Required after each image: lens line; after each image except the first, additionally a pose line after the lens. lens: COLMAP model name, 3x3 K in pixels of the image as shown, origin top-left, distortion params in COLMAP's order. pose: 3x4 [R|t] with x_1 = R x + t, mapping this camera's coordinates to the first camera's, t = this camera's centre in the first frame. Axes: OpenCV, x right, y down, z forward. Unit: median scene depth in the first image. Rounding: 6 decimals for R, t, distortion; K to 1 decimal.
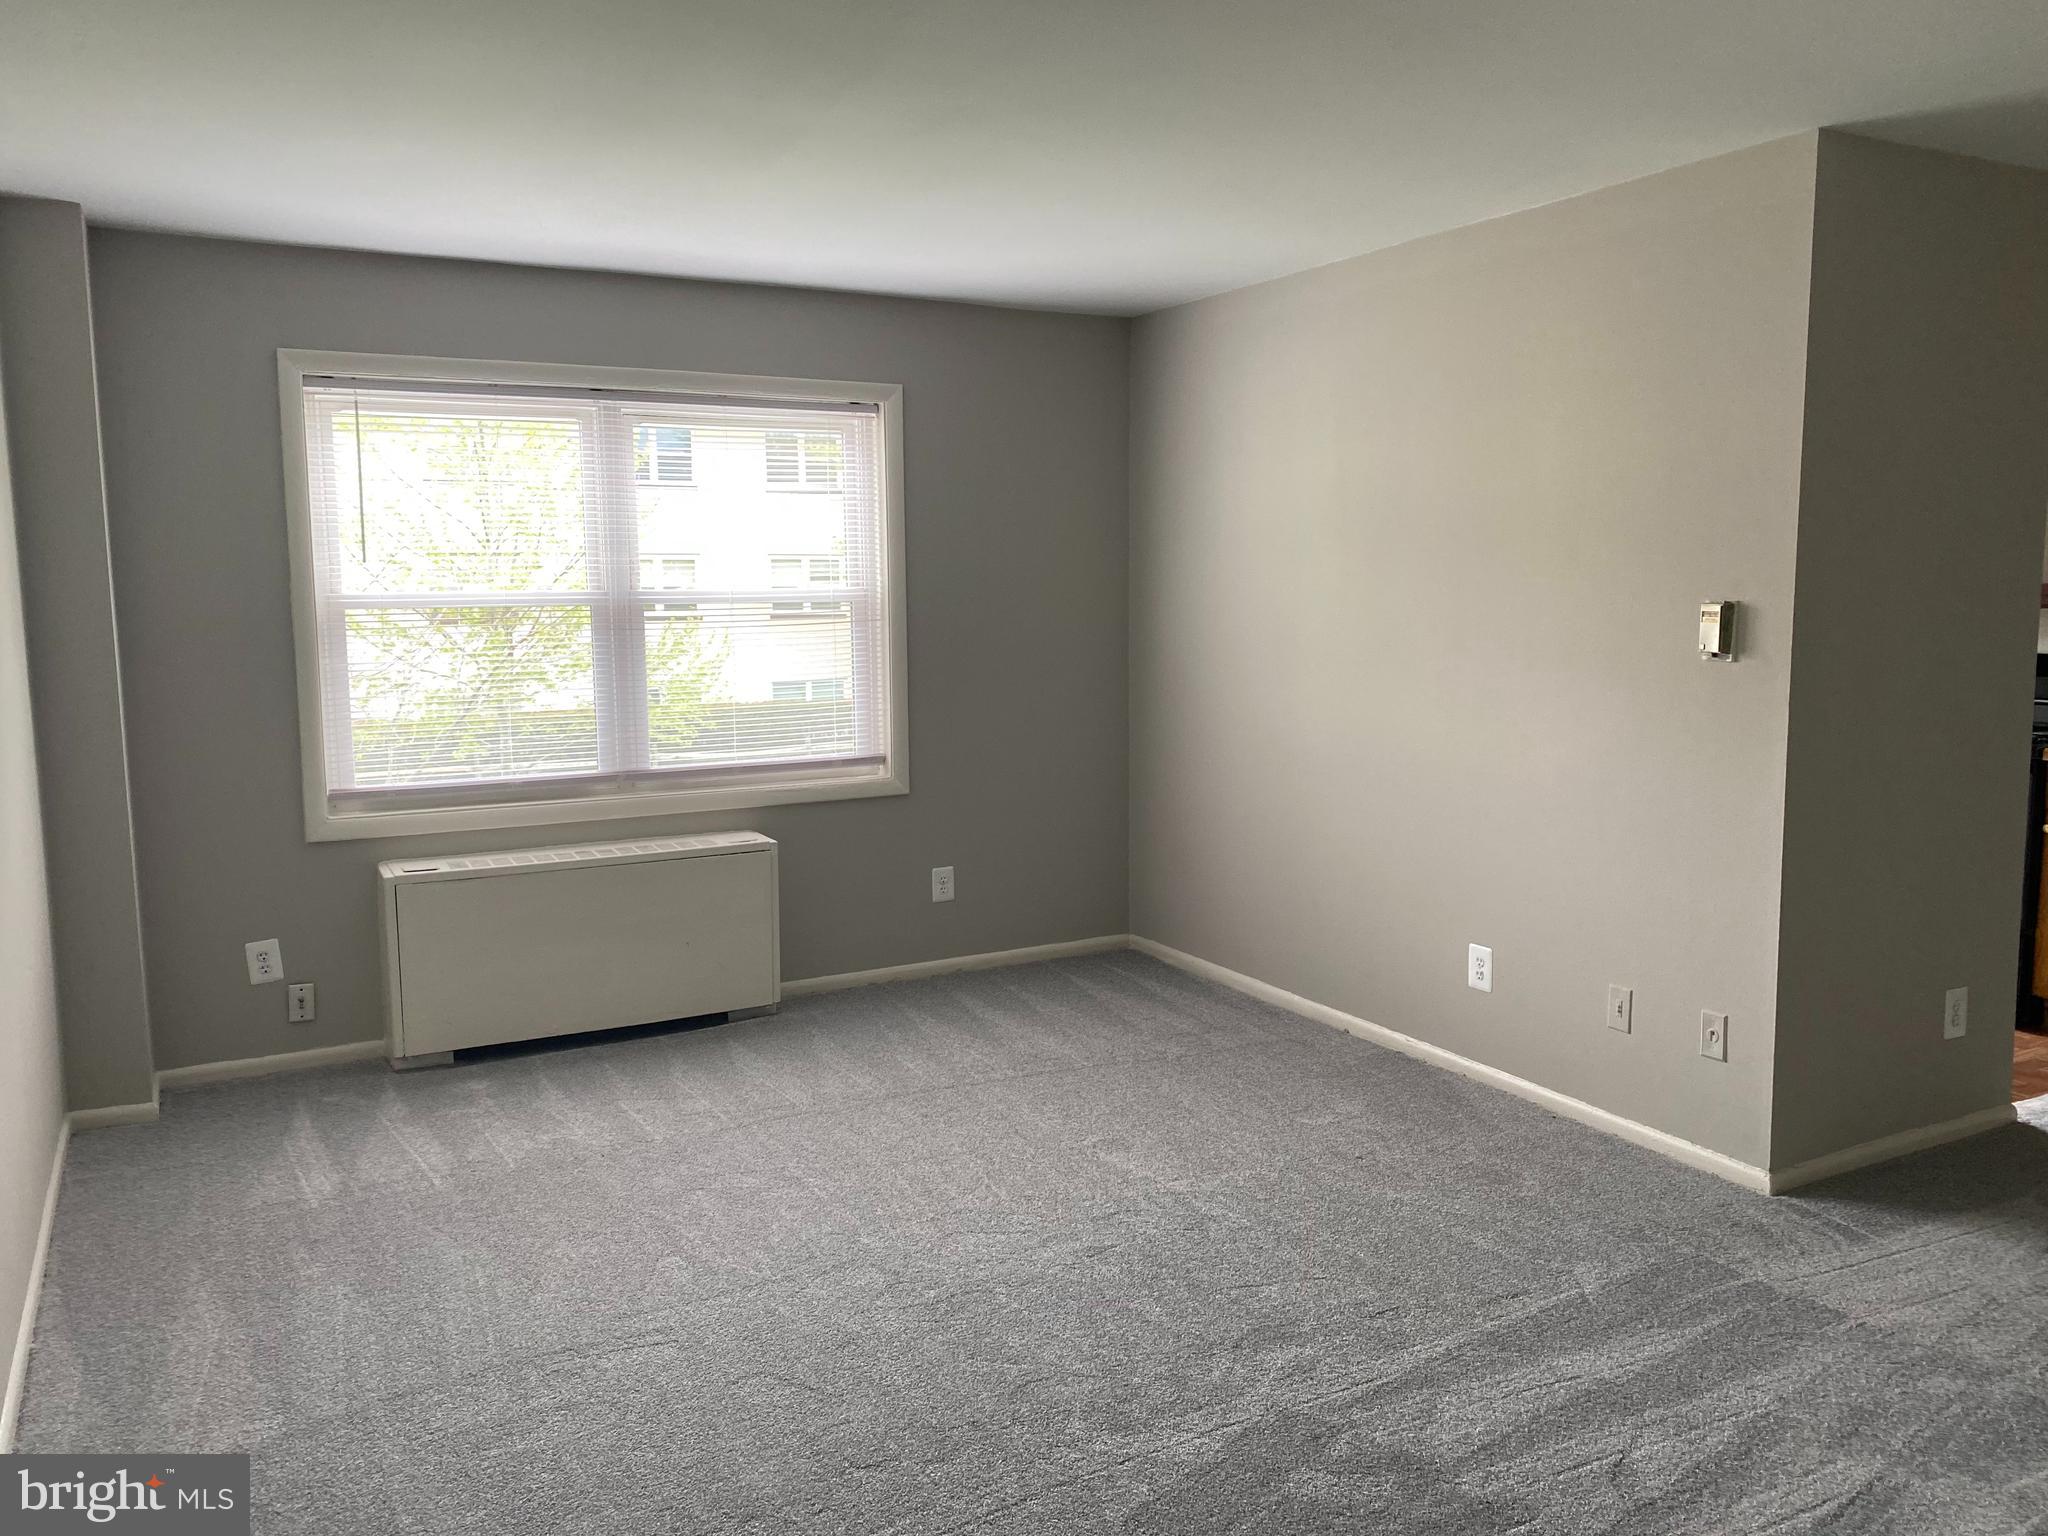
lens RADIAL K [[1553.9, 0, 1022.8], [0, 1553.9, 760.1], [0, 0, 1]] dist [0.031945, -0.042113]
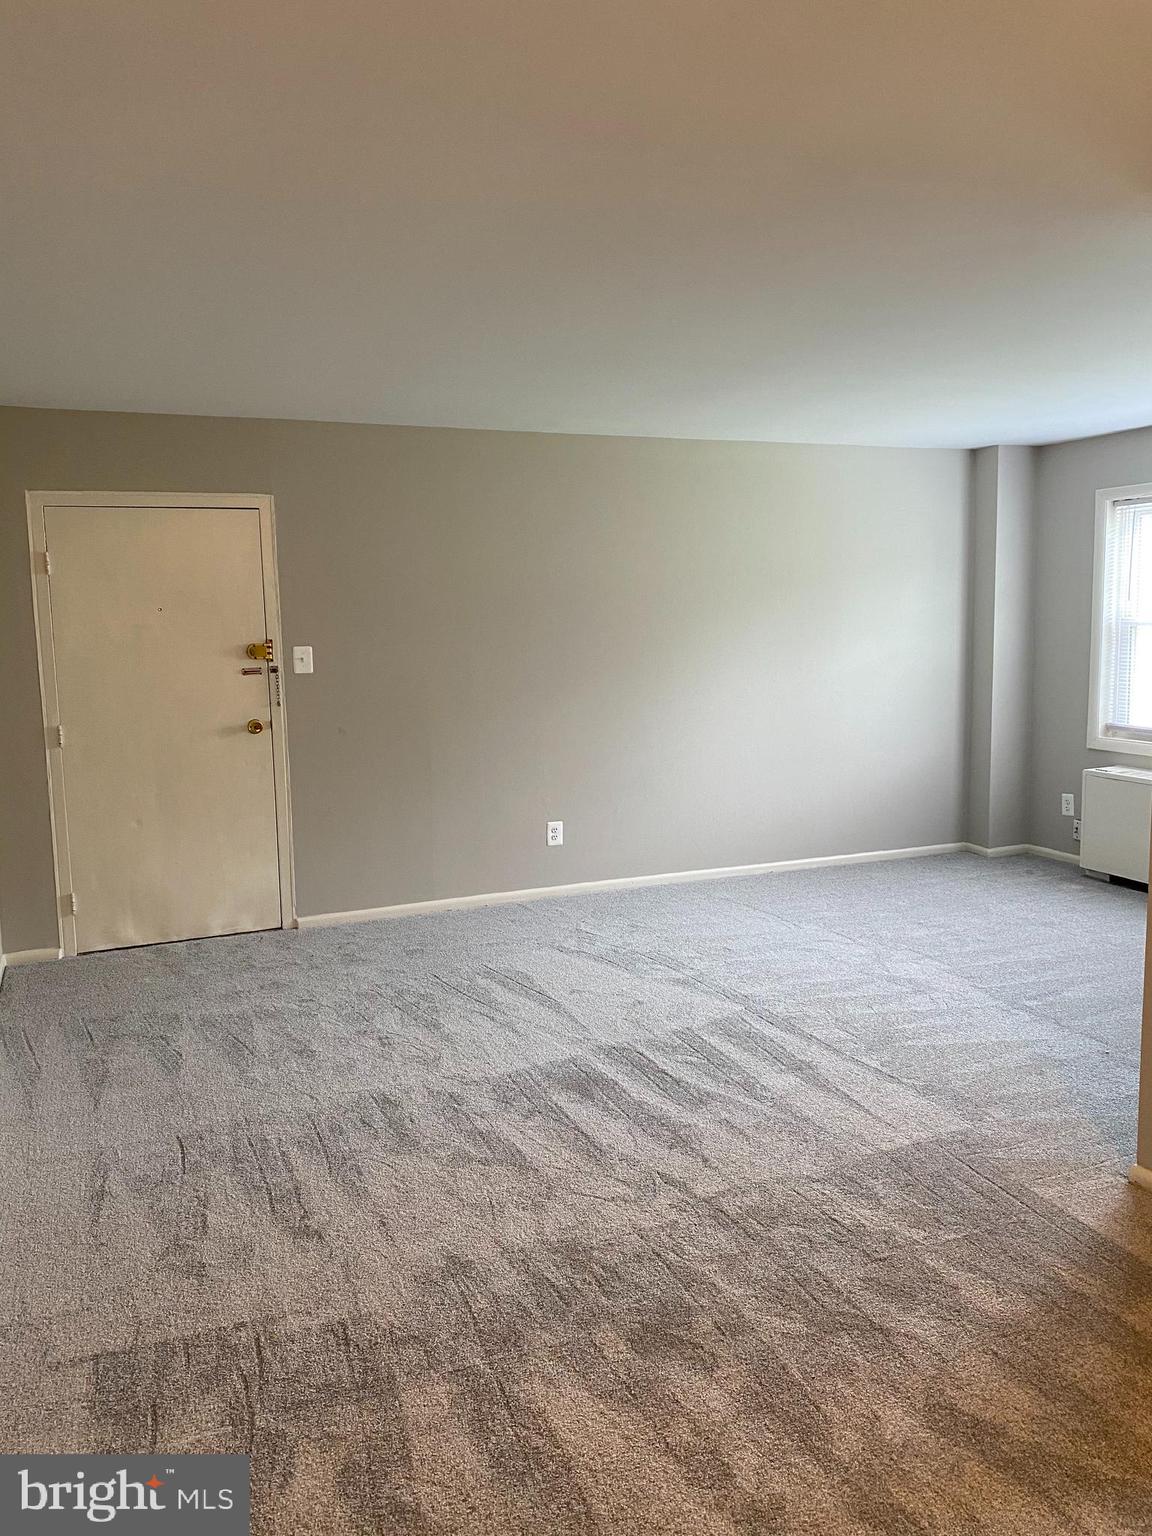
lens RADIAL K [[1165.4, 0, 576.5], [0, 1165.4, 750.0], [0, 0, 1]] dist [0.031945, -0.042113]
pose [[-0.097153, 0.119771, -0.988037, 1.019474], [-0.089492, 0.987660, 0.128525, -0.073788], [0.991238, 0.100908, -0.085236, 0.506083]]
